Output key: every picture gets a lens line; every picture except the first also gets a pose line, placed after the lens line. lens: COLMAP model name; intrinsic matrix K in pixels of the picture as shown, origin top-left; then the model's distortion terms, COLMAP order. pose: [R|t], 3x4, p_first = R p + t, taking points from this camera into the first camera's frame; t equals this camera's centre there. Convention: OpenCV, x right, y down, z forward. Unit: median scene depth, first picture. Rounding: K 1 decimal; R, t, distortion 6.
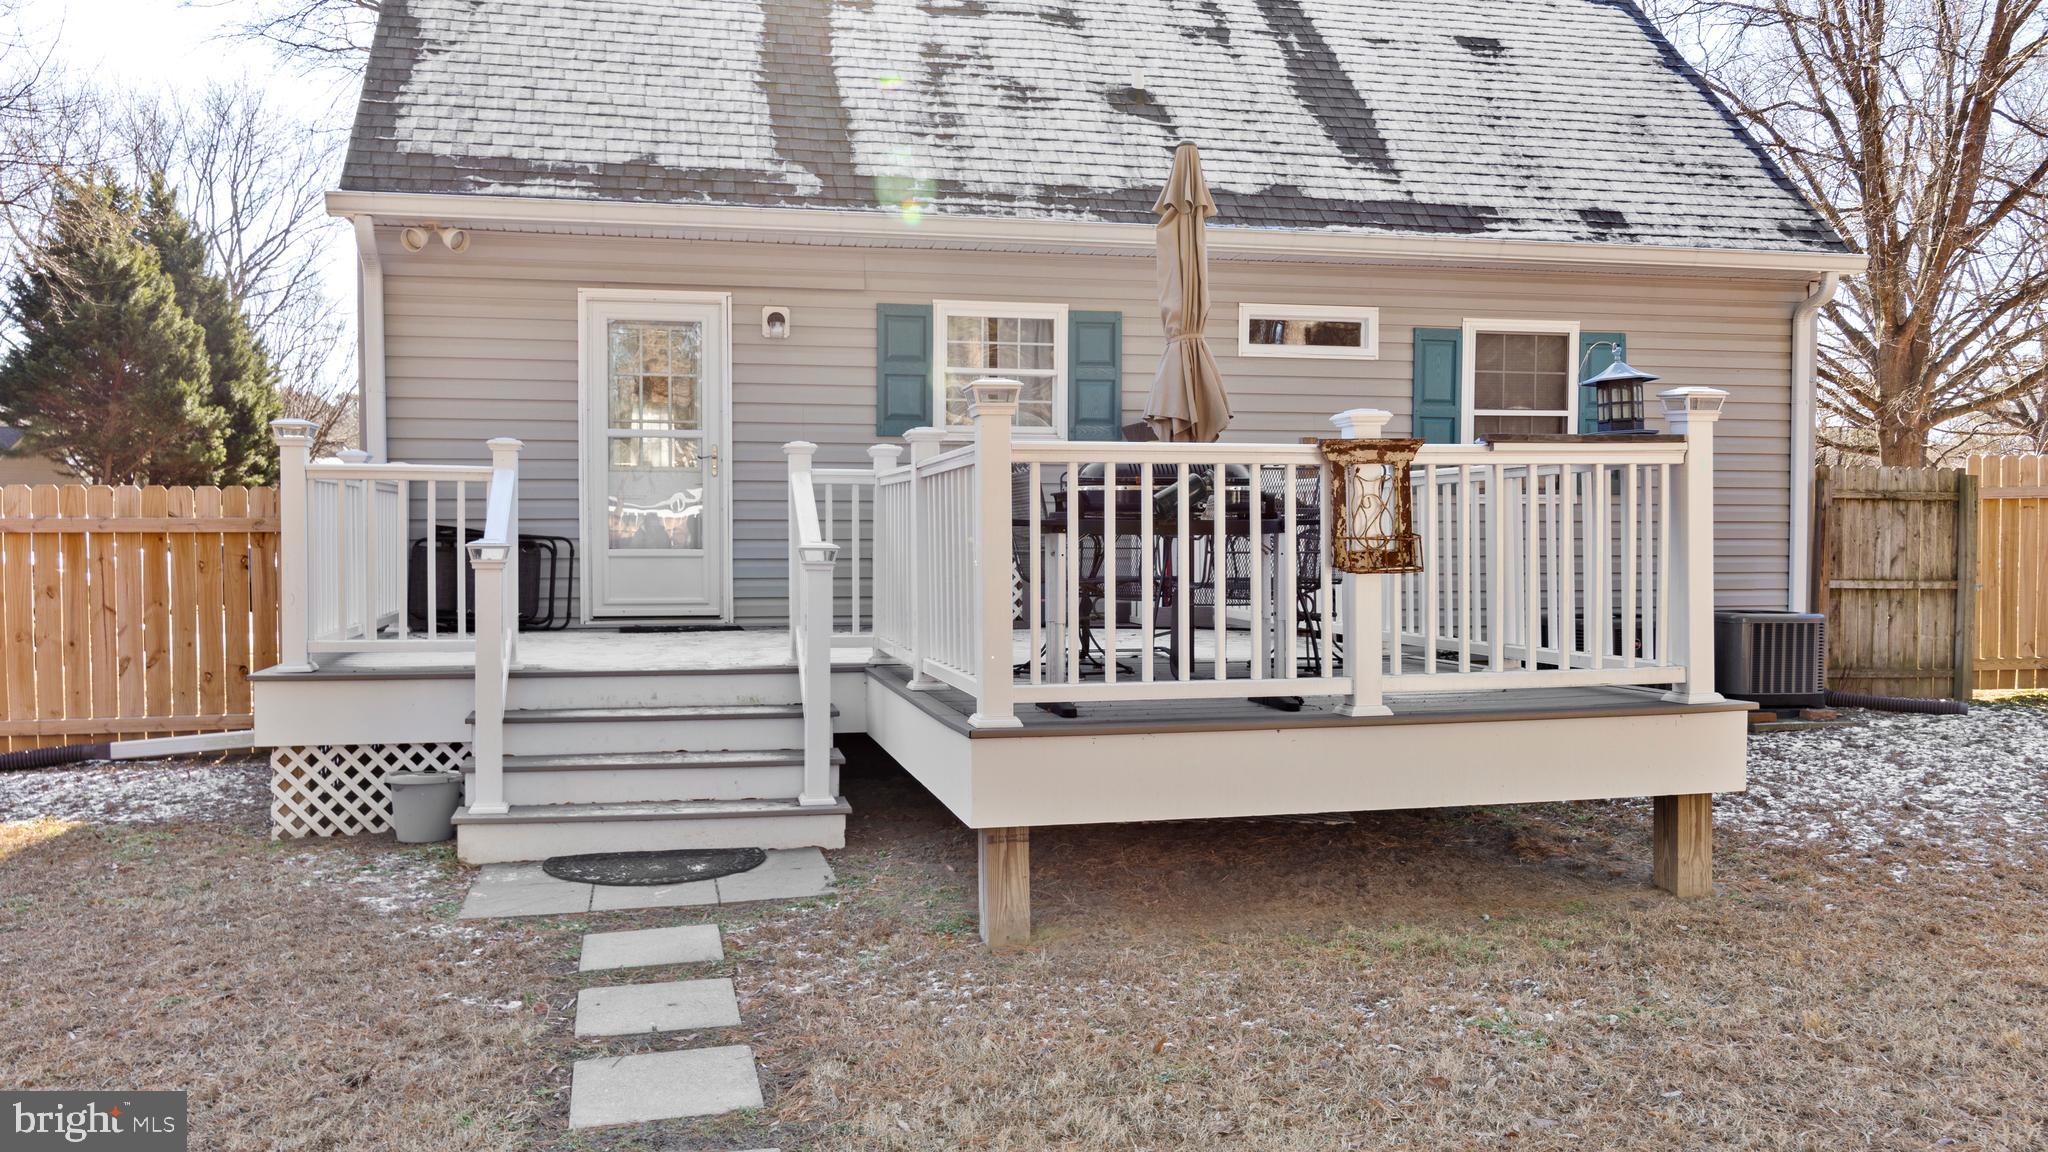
lens RADIAL K [[1672.5, 0, 1024.0], [0, 1672.5, 576.0], [0, 0, 1]] dist [-0.009196, -0.004588]
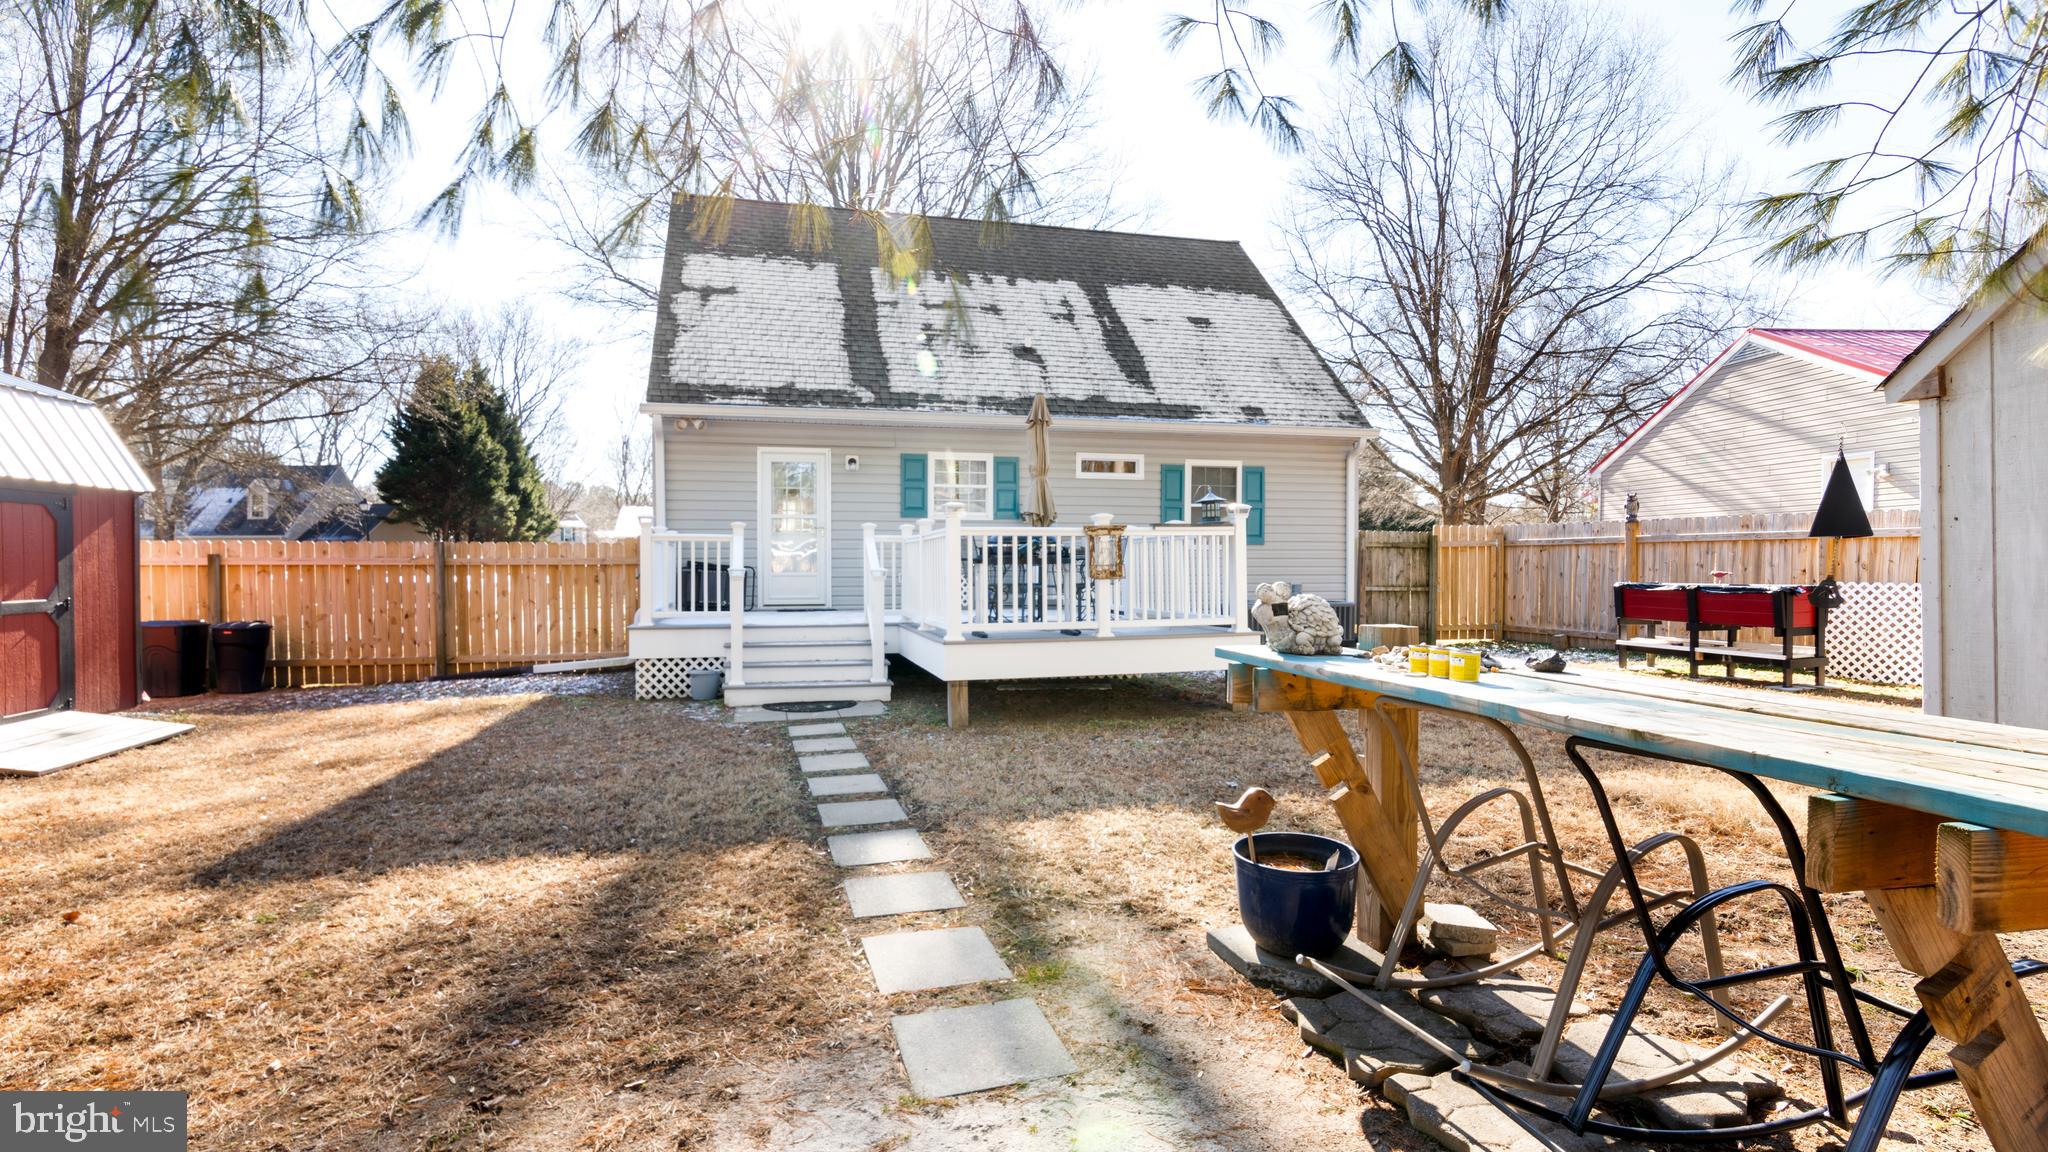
lens RADIAL K [[967.4, 0, 989.6], [0, 967.4, 534.5], [0, 0, 1]] dist [0.000654, 0.000062]
pose [[0.999930, -0.001563, 0.011705, 0.008400], [0.002233, 0.998349, -0.057398, 0.006427], [-0.011596, 0.057420, 0.998283, -0.202724]]
